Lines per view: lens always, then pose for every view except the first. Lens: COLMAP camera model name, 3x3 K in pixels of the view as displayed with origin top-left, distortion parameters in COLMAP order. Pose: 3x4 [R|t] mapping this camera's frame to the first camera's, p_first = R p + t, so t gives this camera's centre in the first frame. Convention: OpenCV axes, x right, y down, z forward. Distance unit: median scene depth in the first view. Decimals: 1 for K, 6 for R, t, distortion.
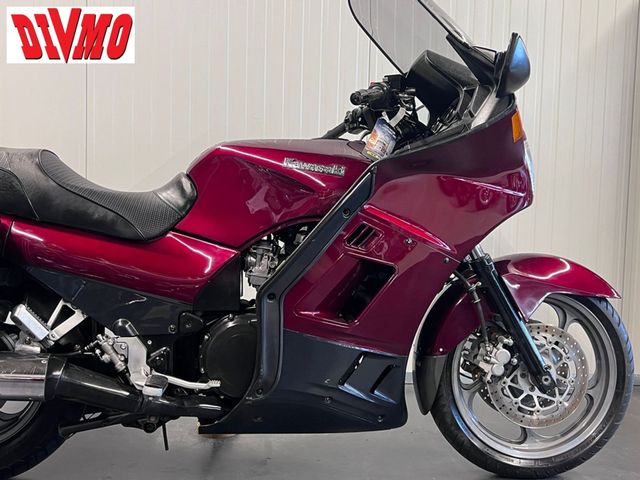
lens RADIAL K [[690.9, 0, 319.2], [0, 690.9, 240.8], [0, 0, 1]] dist [0.037734, 0.000000]
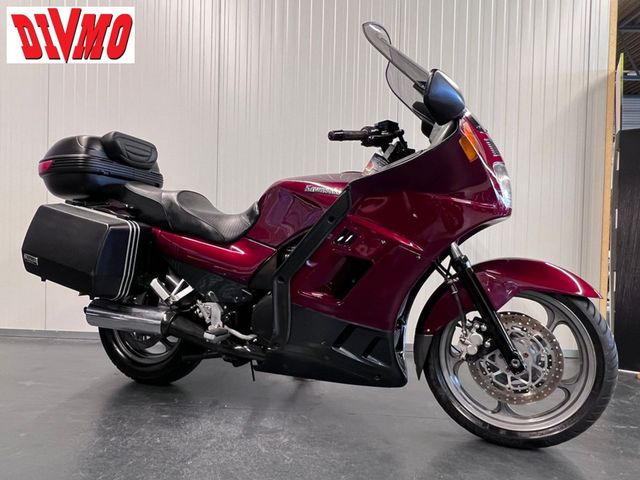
lens RADIAL K [[424.4, 0, 336.0], [0, 424.4, 252.4], [0, 0, 1]] dist [-0.001710, -0.001812]
pose [[0.906055, 0.005352, -0.423126, 0.371438], [-0.027930, 0.998496, -0.047179, 0.058379], [0.422237, 0.054565, 0.904842, 0.219209]]
